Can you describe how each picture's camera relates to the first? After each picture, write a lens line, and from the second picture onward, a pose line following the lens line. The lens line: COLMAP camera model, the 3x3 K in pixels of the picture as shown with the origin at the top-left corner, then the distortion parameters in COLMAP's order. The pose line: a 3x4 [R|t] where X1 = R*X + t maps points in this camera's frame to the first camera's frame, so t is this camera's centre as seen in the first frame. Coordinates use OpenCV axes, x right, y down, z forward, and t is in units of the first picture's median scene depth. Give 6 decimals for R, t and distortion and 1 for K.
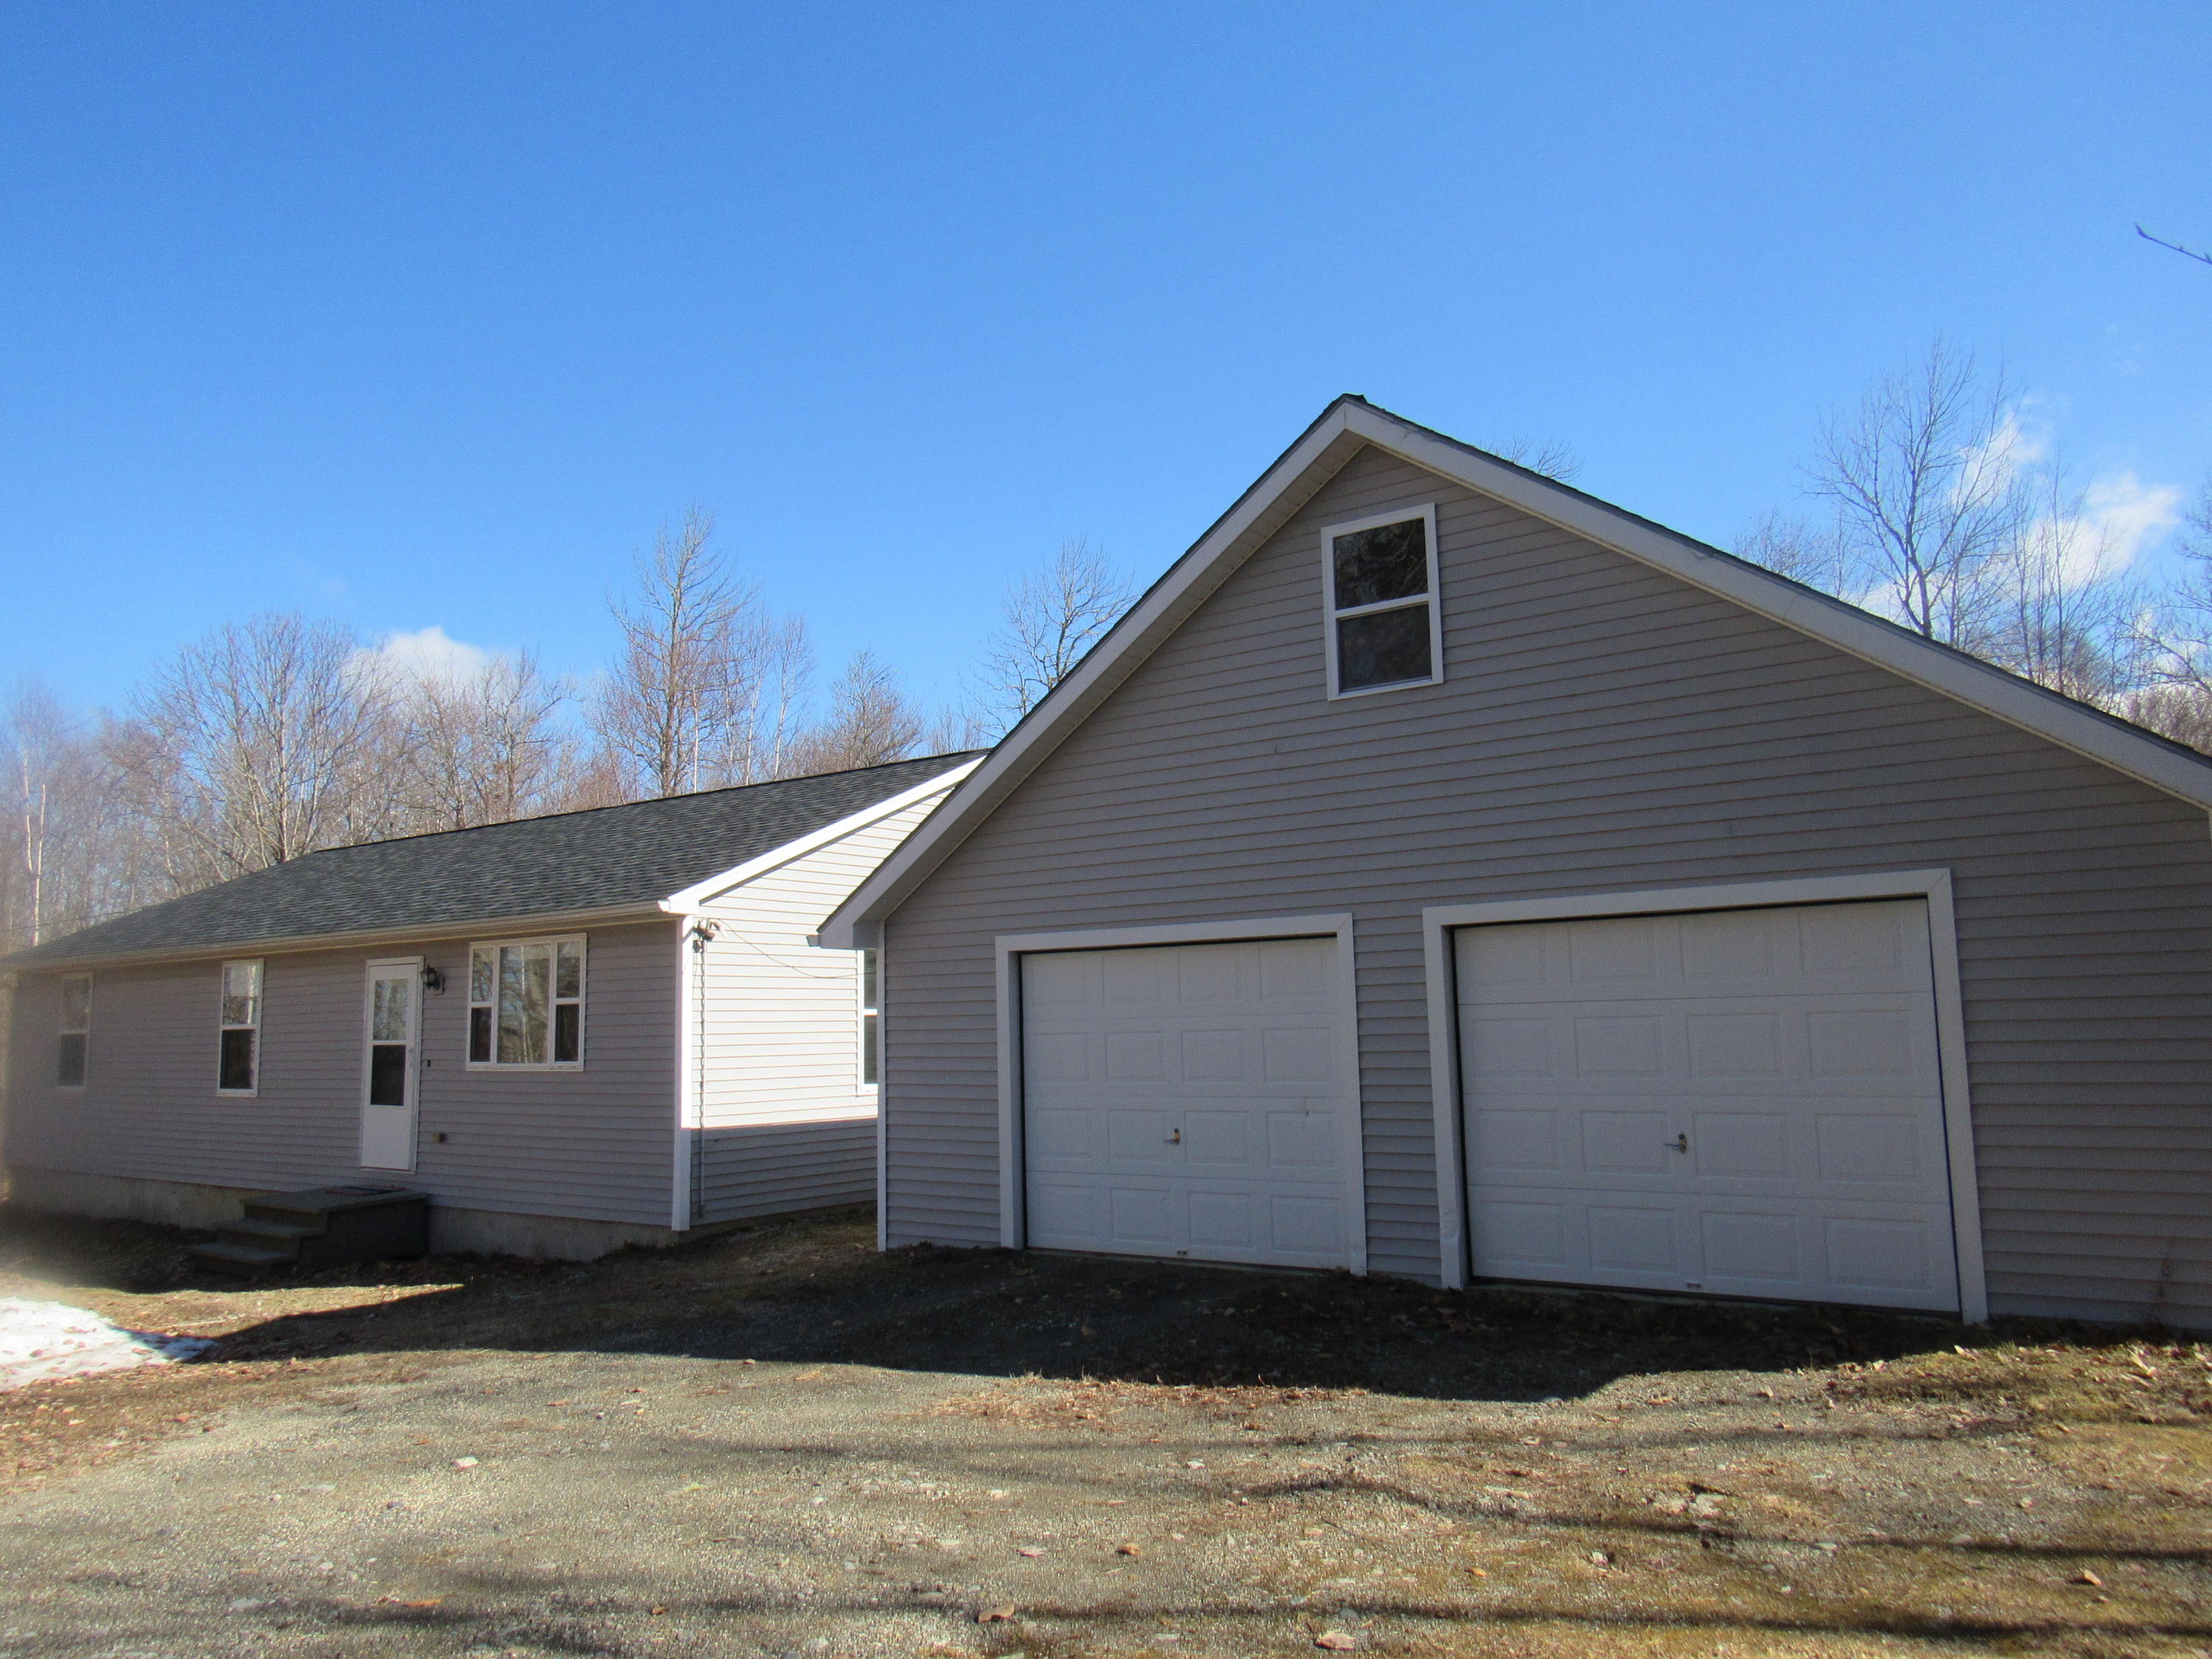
lens RADIAL K [[1575.1, 0, 1107.3], [0, 1575.1, 832.5], [0, 0, 1]] dist [-0.031216, 0.008451]
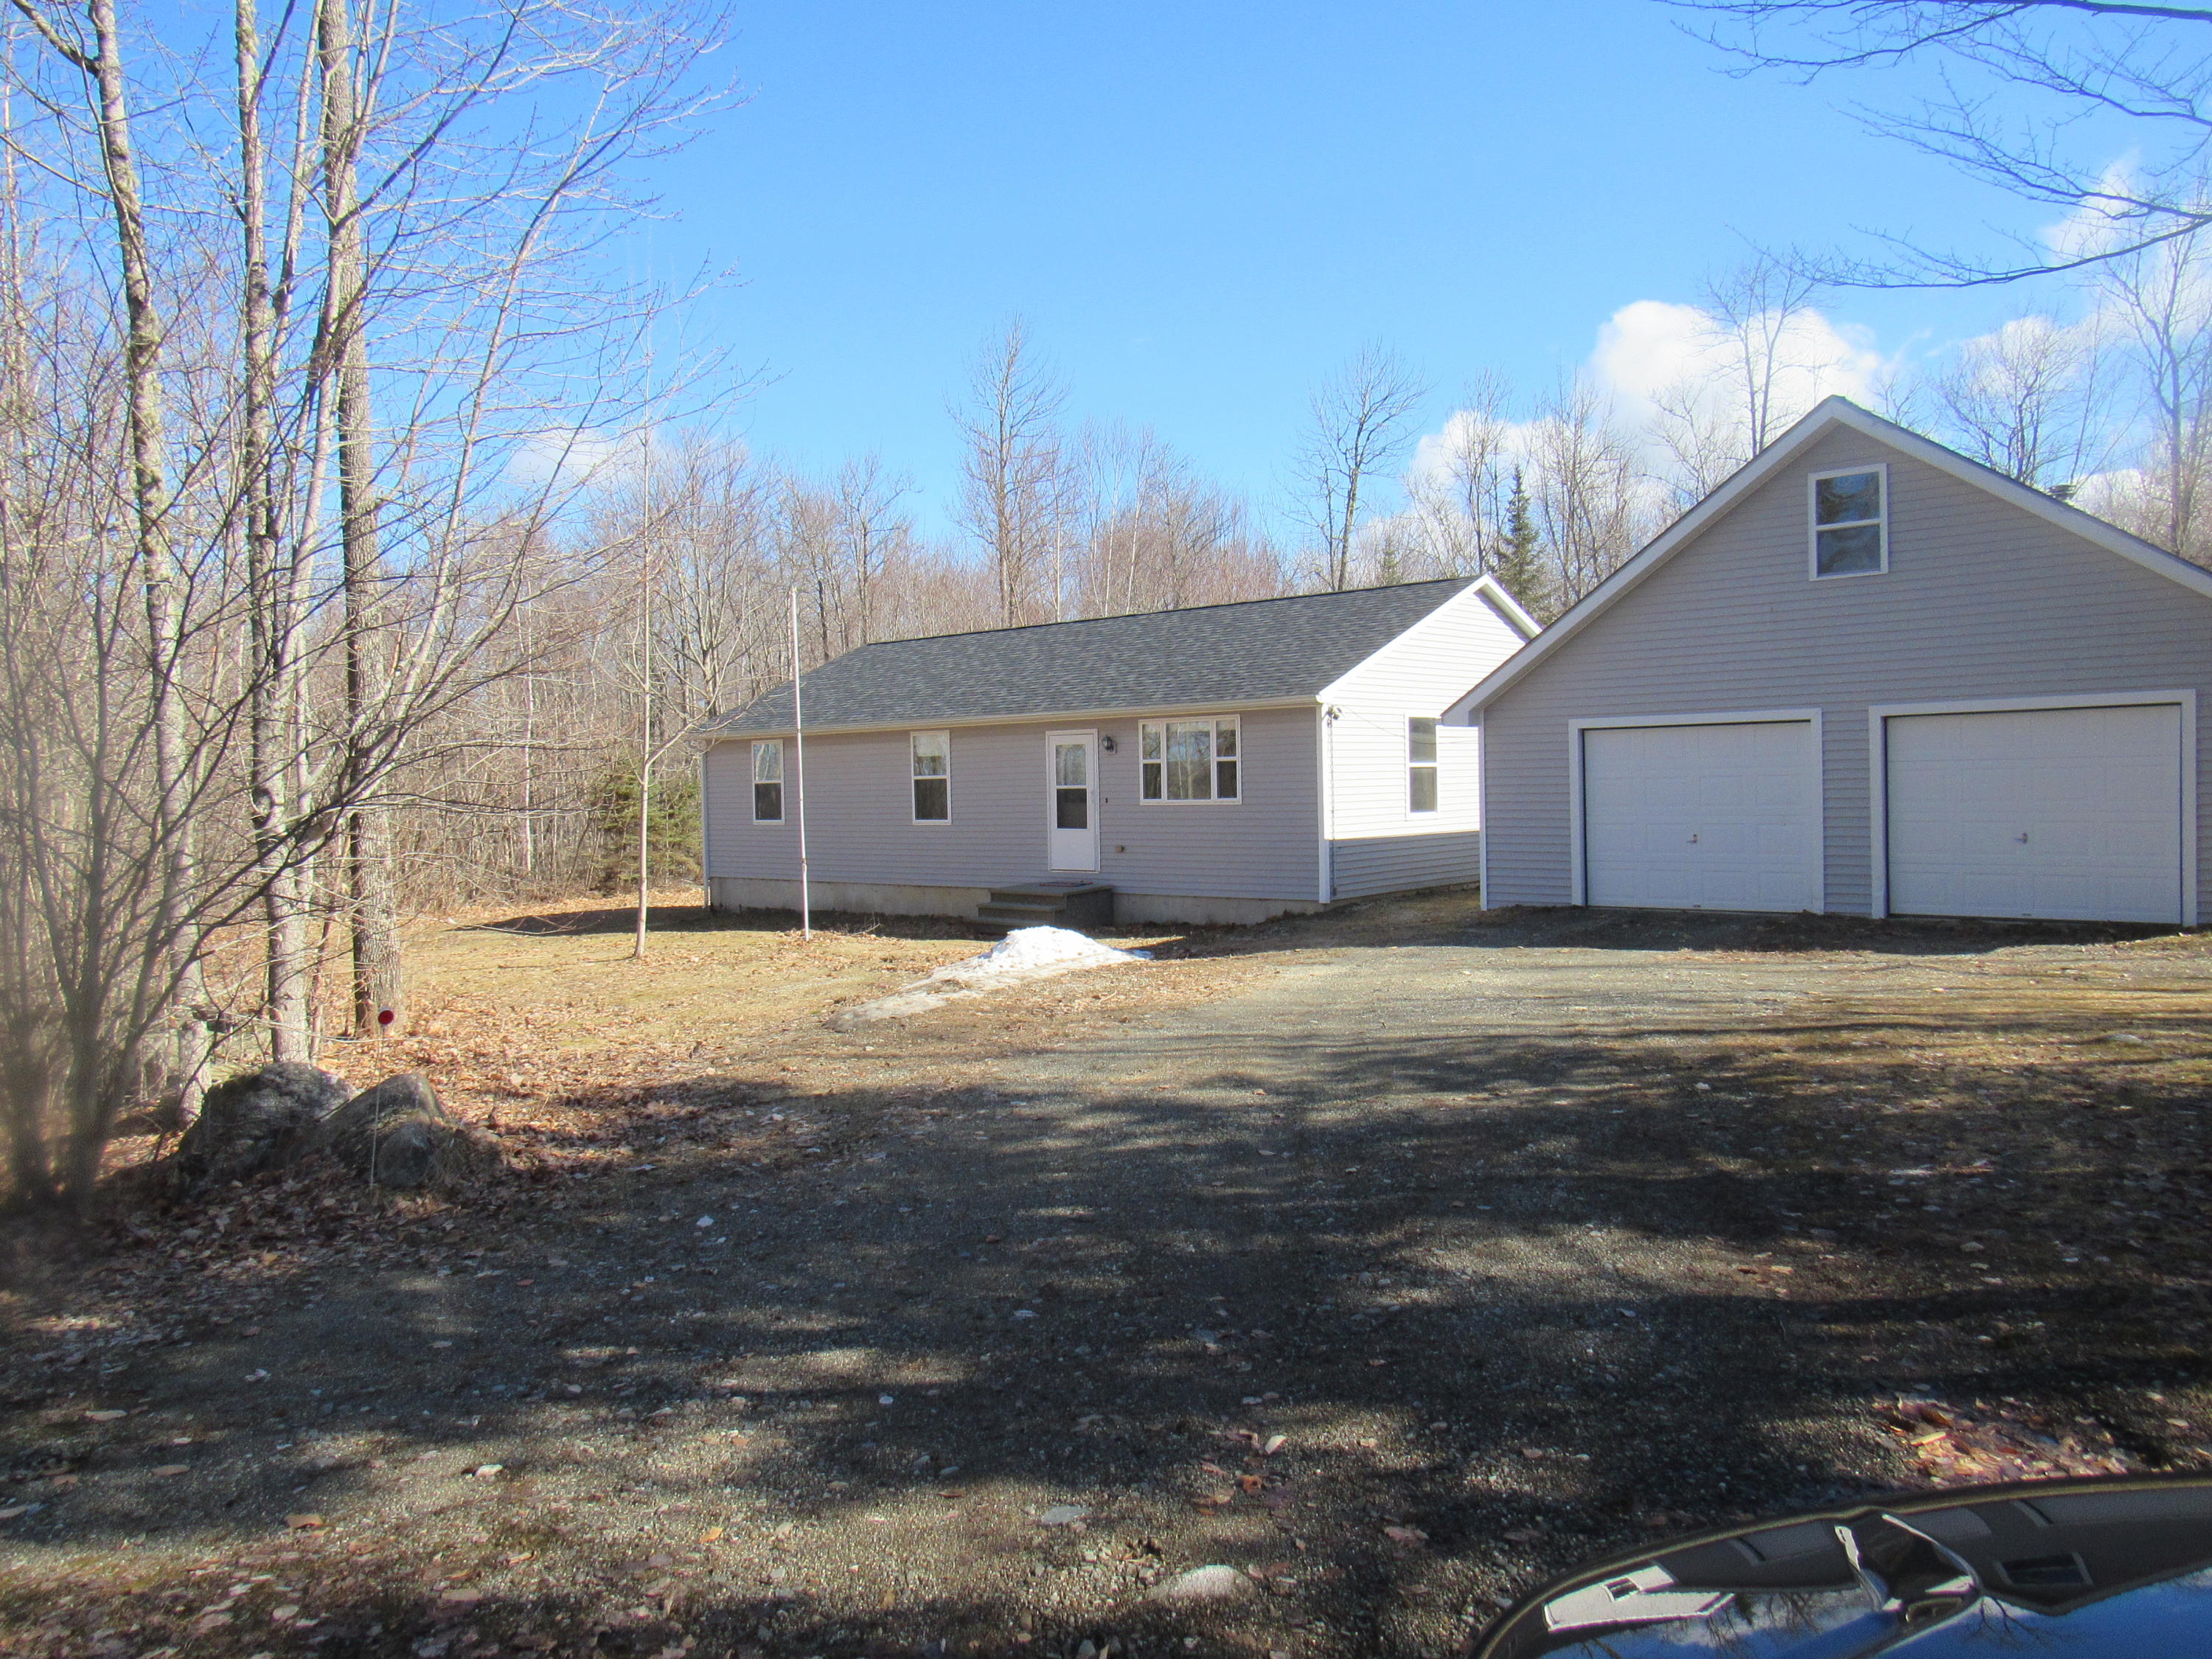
lens RADIAL K [[1575.1, 0, 1104.9], [0, 1575.1, 825.8], [0, 0, 1]] dist [-0.031216, 0.008451]
pose [[0.994636, 0.001735, -0.103421, -0.321470], [0.014157, 0.988167, 0.152727, -0.067549], [0.102462, -0.153372, 0.982842, -0.559643]]
